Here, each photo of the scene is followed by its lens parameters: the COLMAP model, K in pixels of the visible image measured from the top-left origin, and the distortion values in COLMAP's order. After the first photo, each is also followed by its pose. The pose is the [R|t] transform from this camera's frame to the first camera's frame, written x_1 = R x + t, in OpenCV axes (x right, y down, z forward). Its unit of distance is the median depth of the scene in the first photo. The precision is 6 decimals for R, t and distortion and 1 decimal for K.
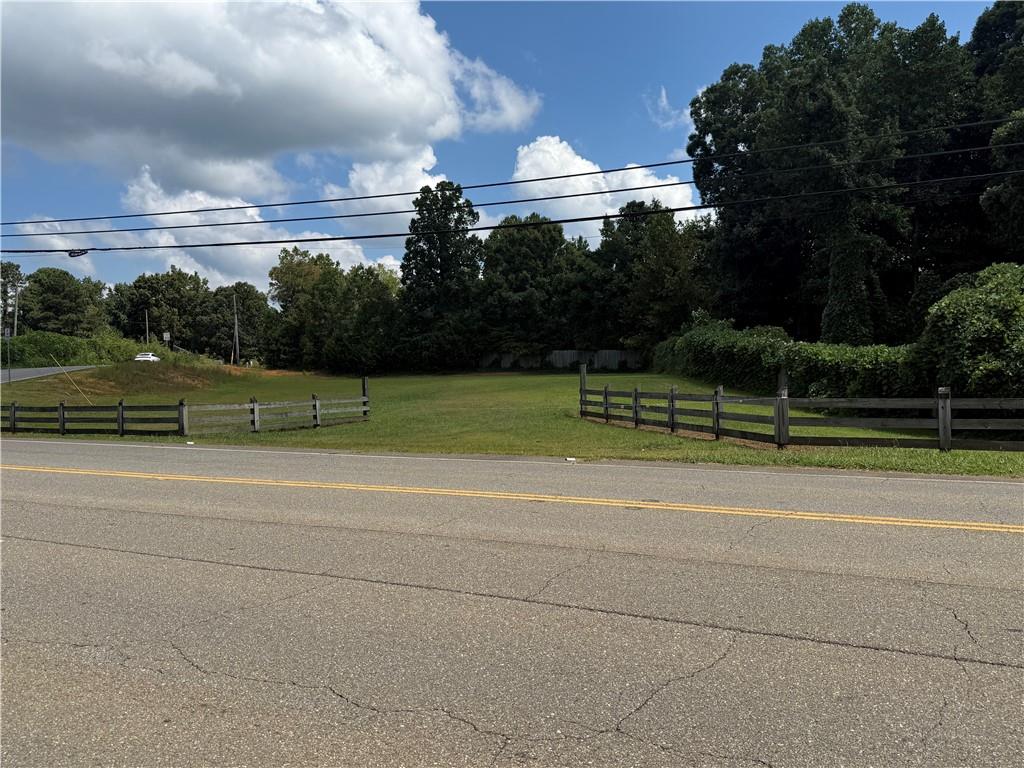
lens RADIAL K [[835.8, 0, 514.4], [0, 835.8, 358.3], [0, 0, 1]] dist [0.111574, -0.001075]
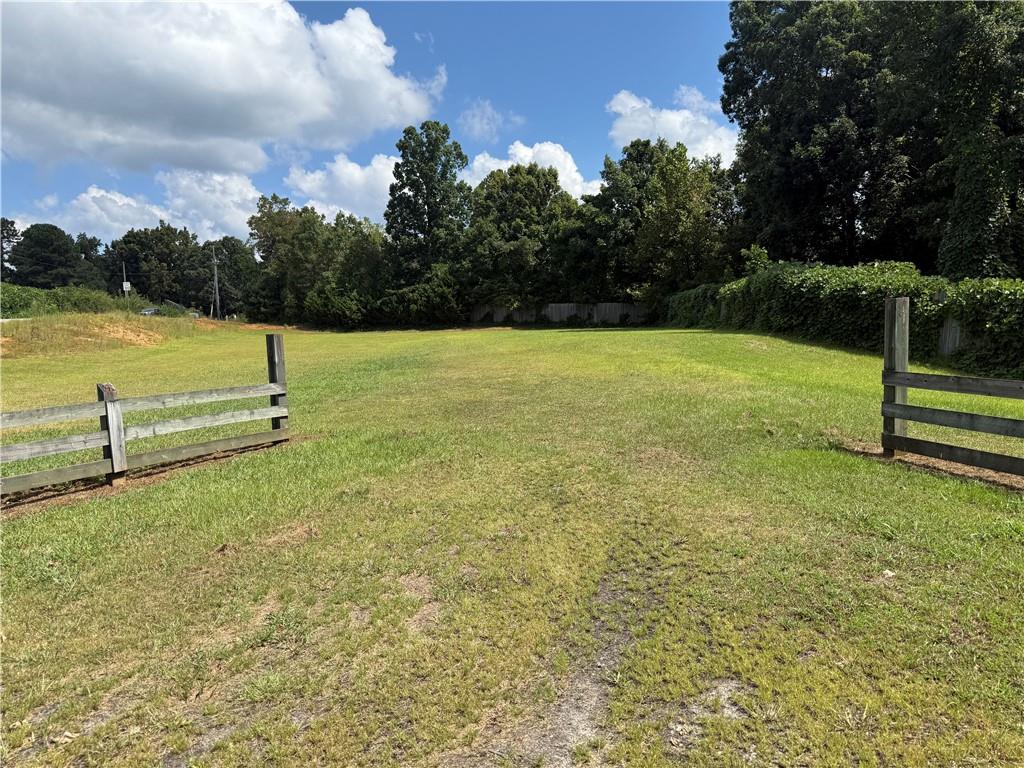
lens RADIAL K [[697.7, 0, 527.1], [0, 697.7, 386.5], [0, 0, 1]] dist [0.091486, -0.160406]
pose [[0.998419, -0.004892, 0.055992, -0.021244], [-0.000815, 0.994841, 0.101443, 0.003488], [-0.056200, -0.101328, 0.993264, 0.186736]]
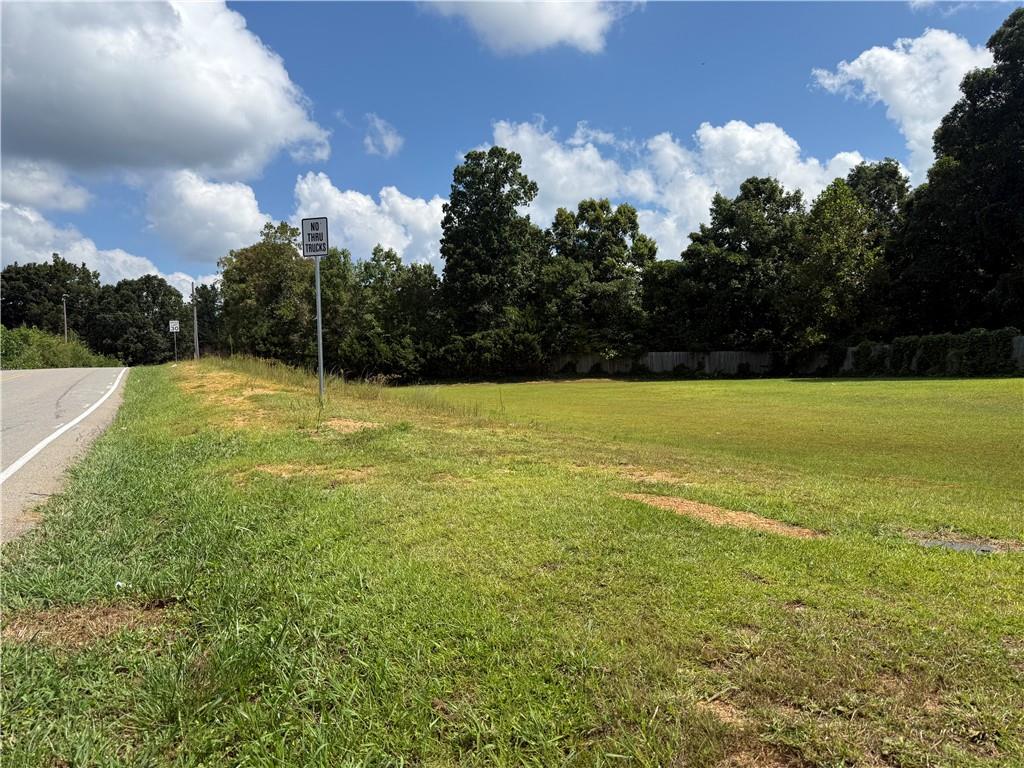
lens RADIAL K [[712.6, 0, 509.9], [0, 712.6, 396.8], [0, 0, 1]] dist [0.043331, -0.045559]
pose [[0.963075, -0.009490, 0.269064, -0.258875], [-0.000006, 0.999378, 0.035271, 0.009448], [-0.269232, -0.033970, 0.962476, 0.313648]]
